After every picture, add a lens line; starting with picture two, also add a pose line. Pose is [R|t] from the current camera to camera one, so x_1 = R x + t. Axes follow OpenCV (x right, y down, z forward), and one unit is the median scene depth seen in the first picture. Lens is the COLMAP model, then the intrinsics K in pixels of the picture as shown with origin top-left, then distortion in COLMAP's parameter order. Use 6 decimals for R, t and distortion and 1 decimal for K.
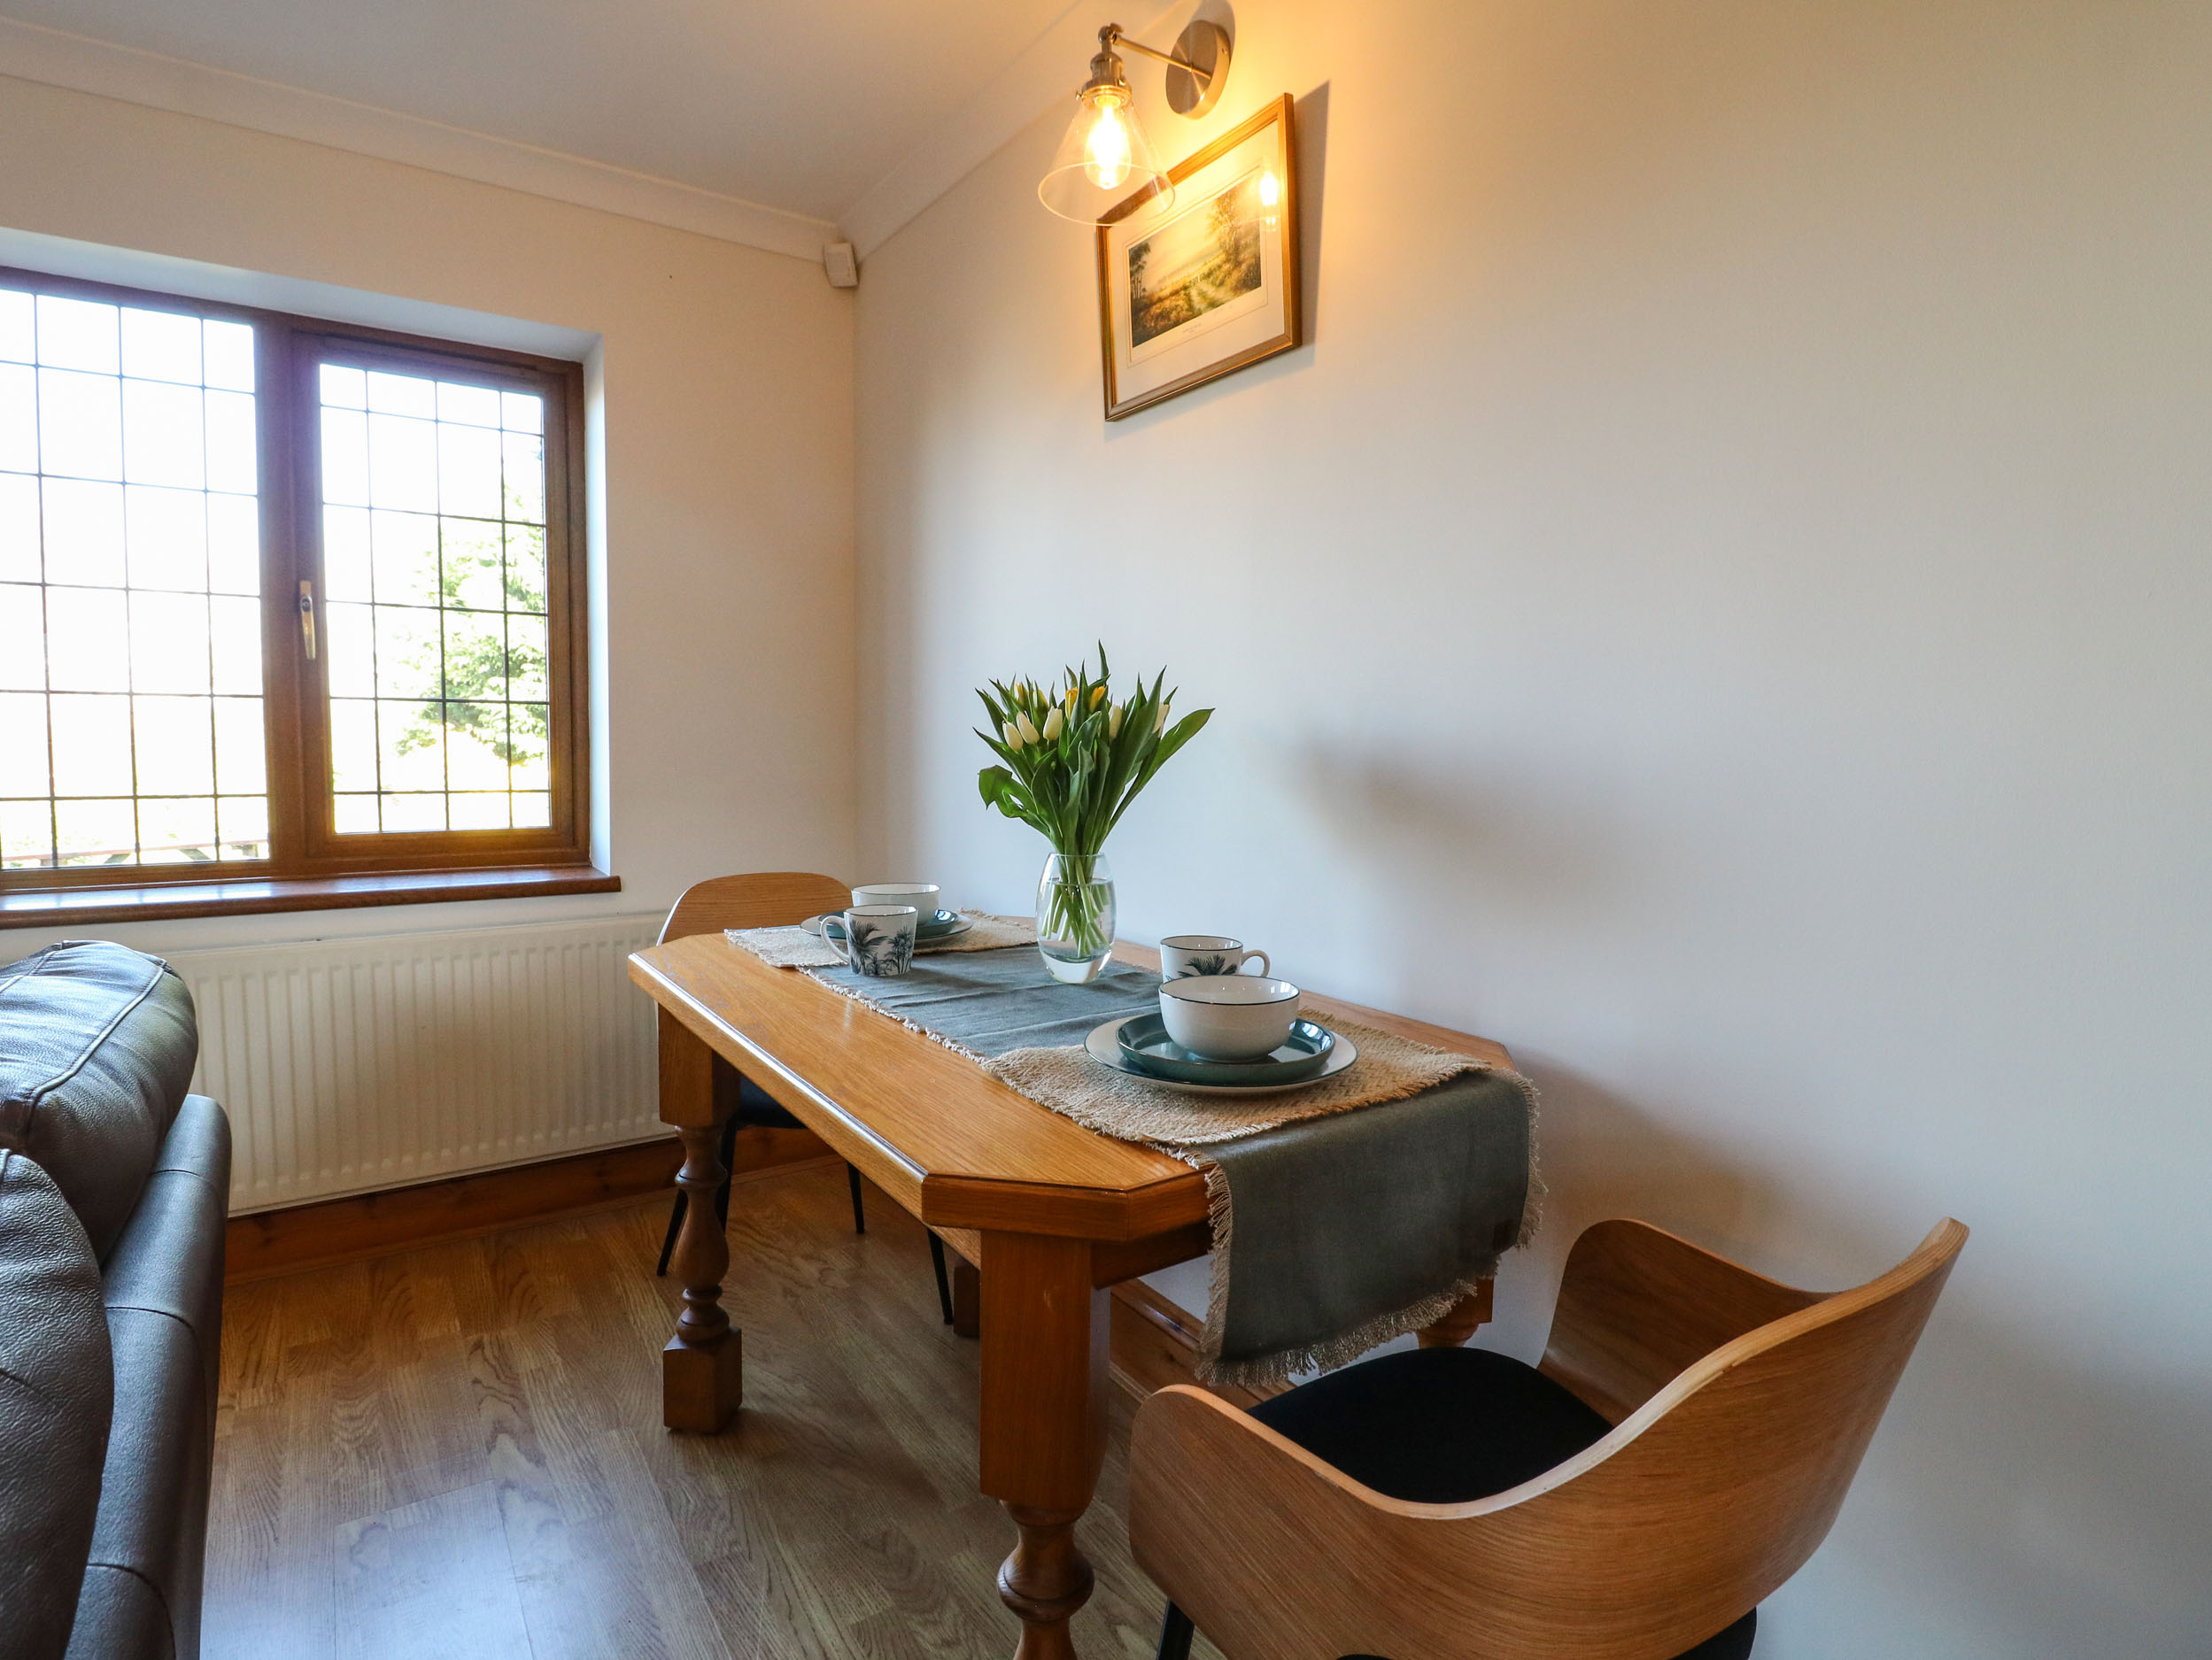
lens RADIAL K [[1176.5, 0, 1103.3], [0, 1176.5, 811.3], [0, 0, 1]] dist [-0.001126, -0.014609]
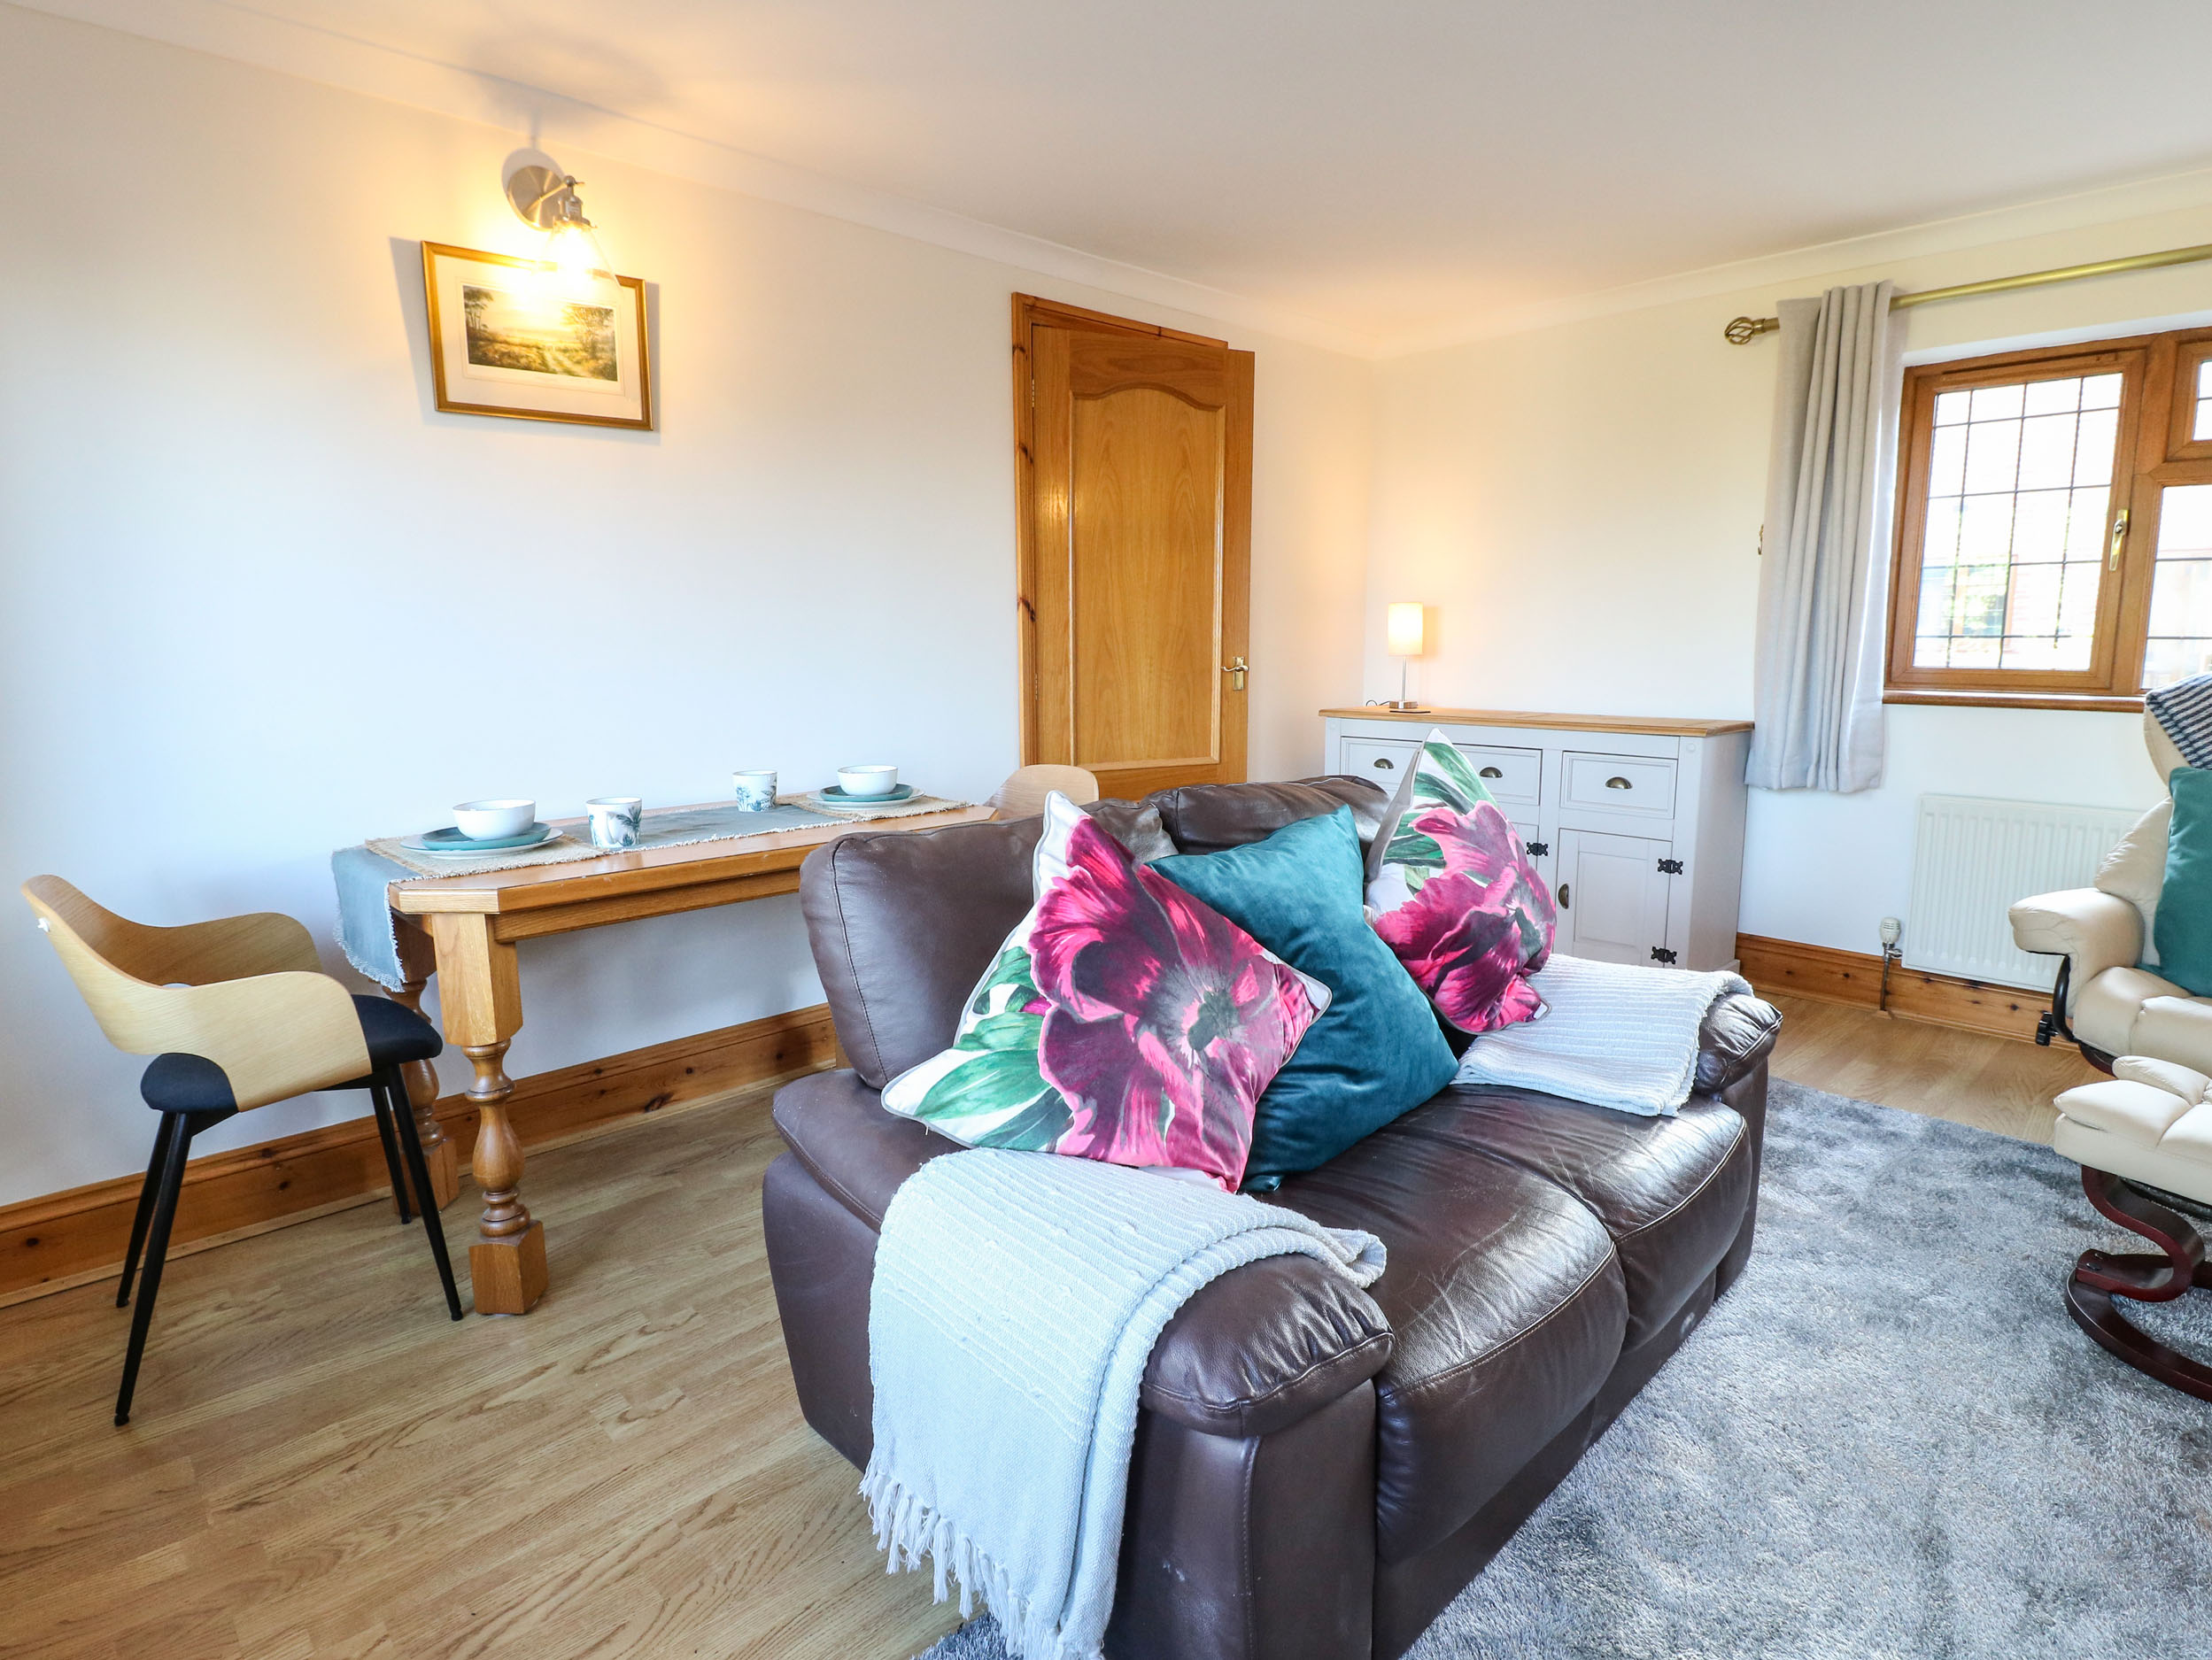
lens RADIAL K [[1176.5, 0, 1103.3], [0, 1176.5, 811.3], [0, 0, 1]] dist [-0.001126, -0.014609]
pose [[-0.170401, -0.160031, 0.972293, -1.483684], [0.072417, 0.982022, 0.174324, -0.092728], [-0.982710, 0.100116, -0.155748, 0.597298]]
